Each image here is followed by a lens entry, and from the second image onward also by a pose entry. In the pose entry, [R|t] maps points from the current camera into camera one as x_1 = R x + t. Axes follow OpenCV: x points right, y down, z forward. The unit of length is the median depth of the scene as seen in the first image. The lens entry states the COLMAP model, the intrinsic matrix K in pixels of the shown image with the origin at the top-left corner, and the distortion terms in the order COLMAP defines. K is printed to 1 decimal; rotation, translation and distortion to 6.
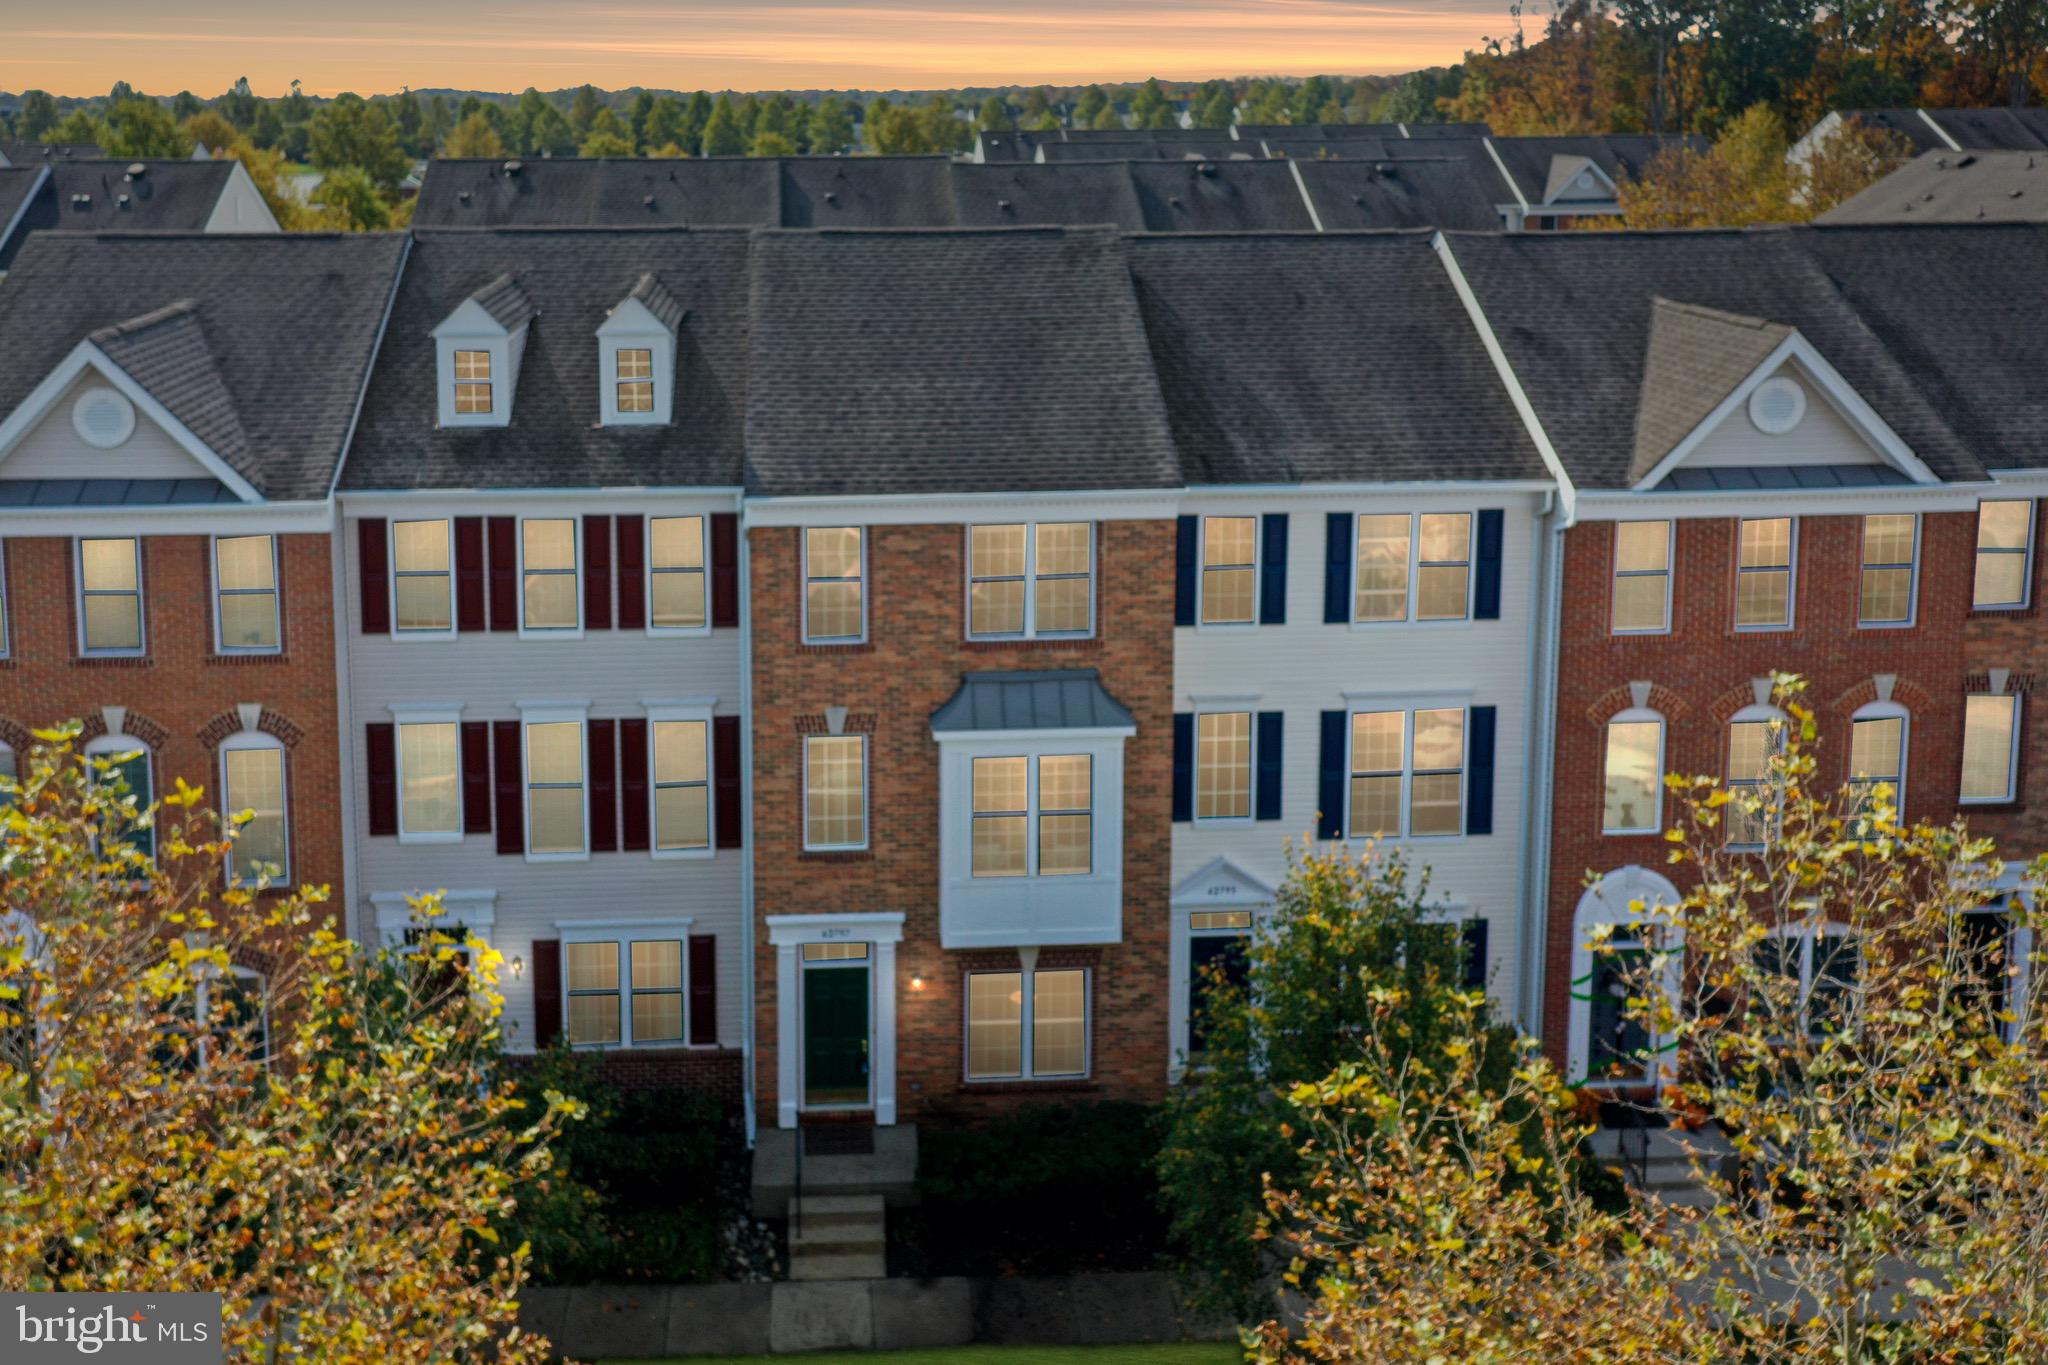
lens RADIAL K [[1973.2, 0, 1024.0], [0, 1973.2, 682.5], [0, 0, 1]] dist [-0.307808, 0.013857]
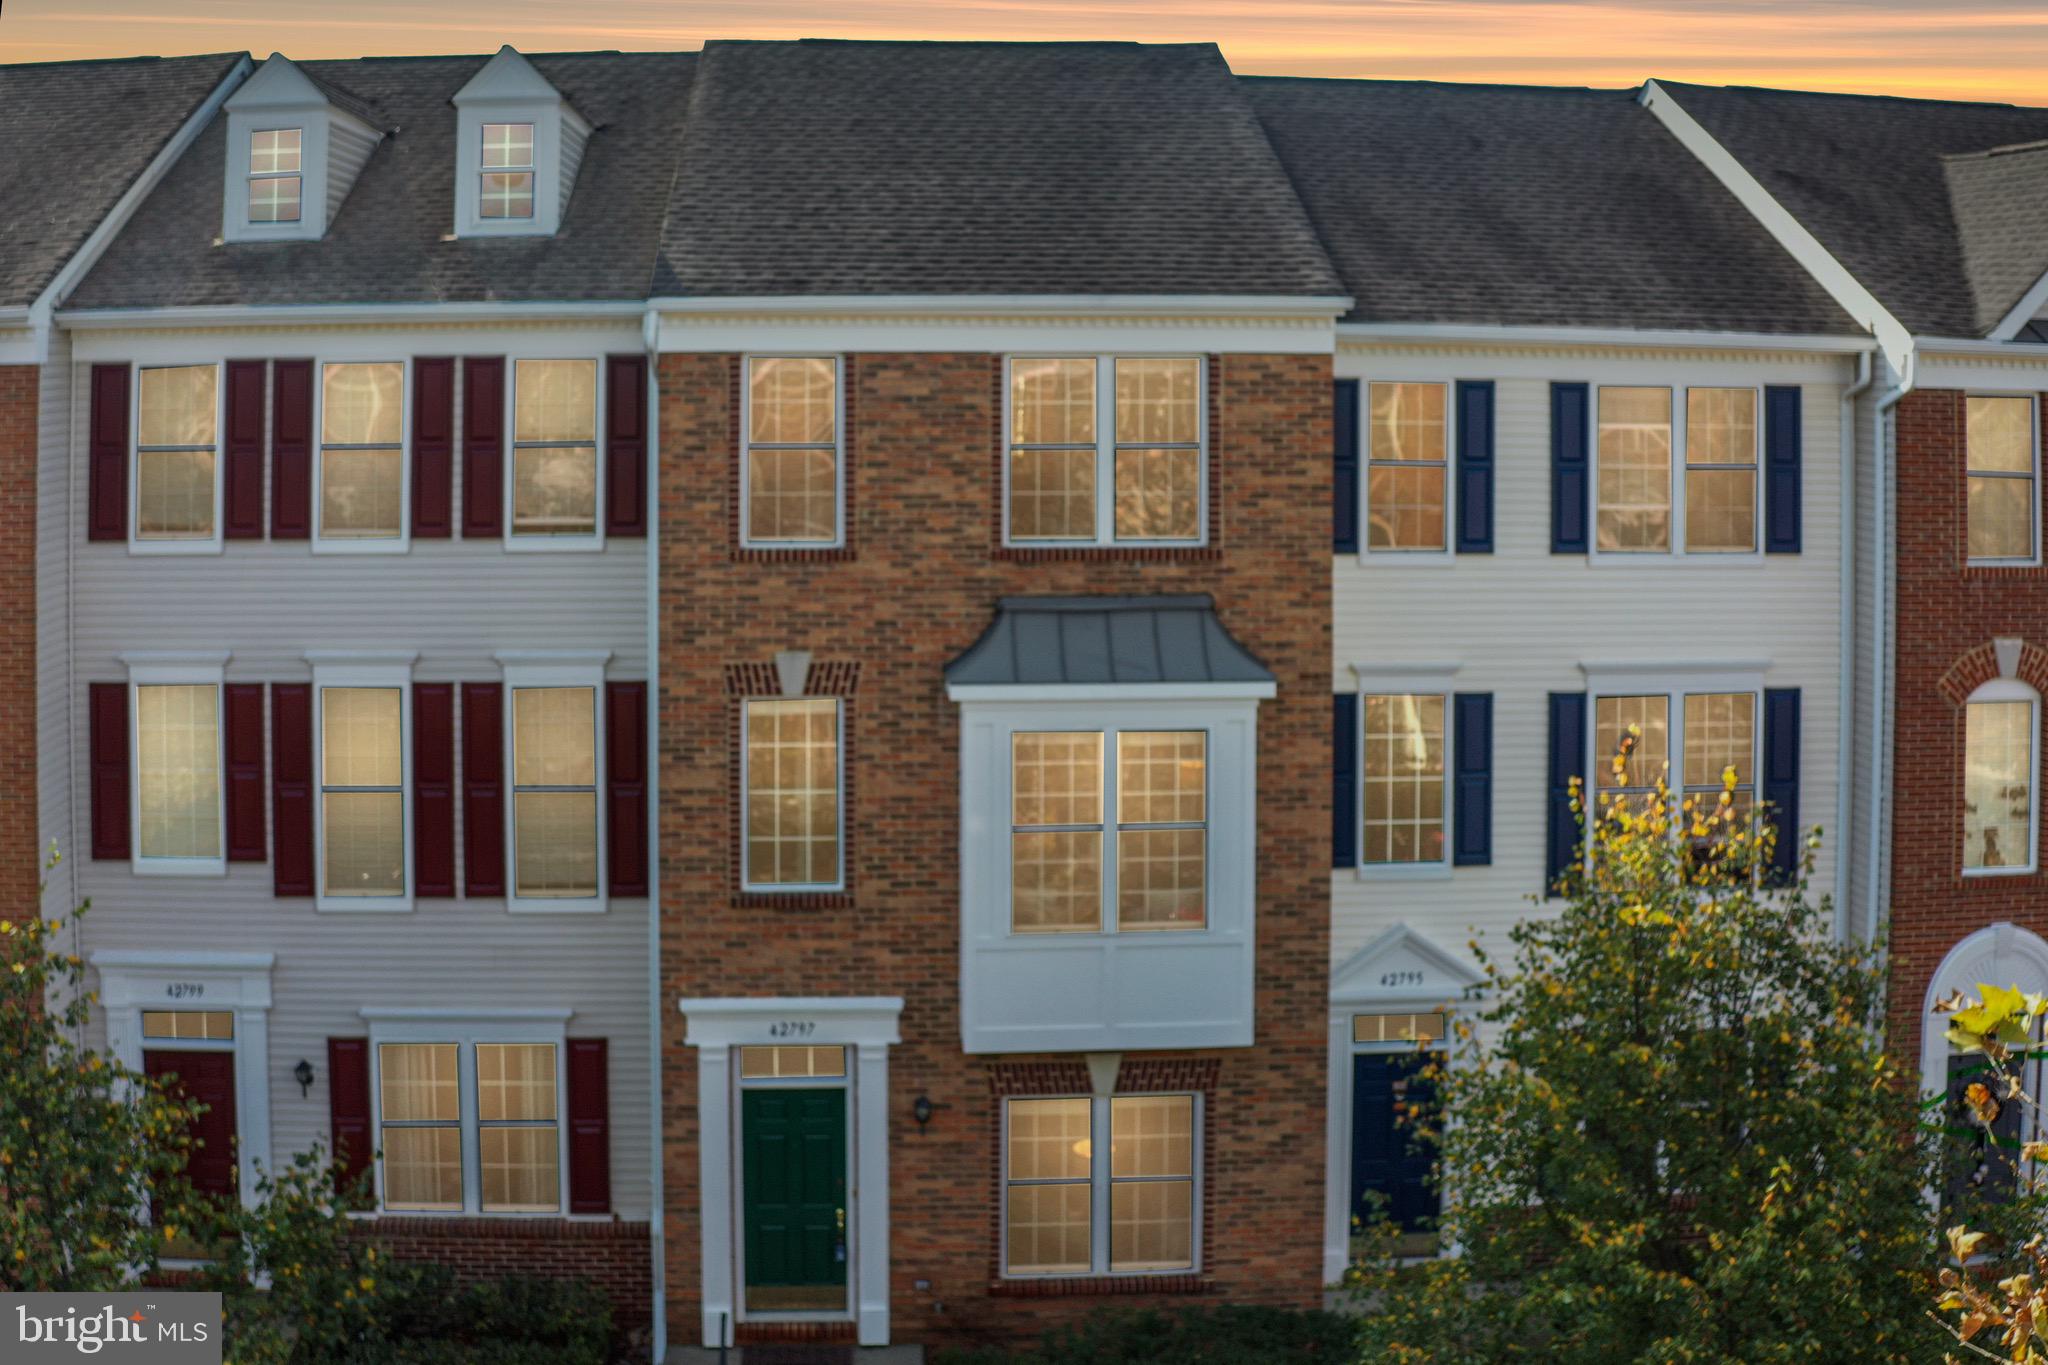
lens RADIAL K [[1973.2, 0, 1024.0], [0, 1973.2, 682.5], [0, 0, 1]] dist [-0.307808, 0.013857]
pose [[0.999573, -0.004059, -0.028949, -0.004580], [-0.000295, 0.988861, -0.148842, 0.111507], [0.029230, 0.148786, 0.988437, 0.378148]]
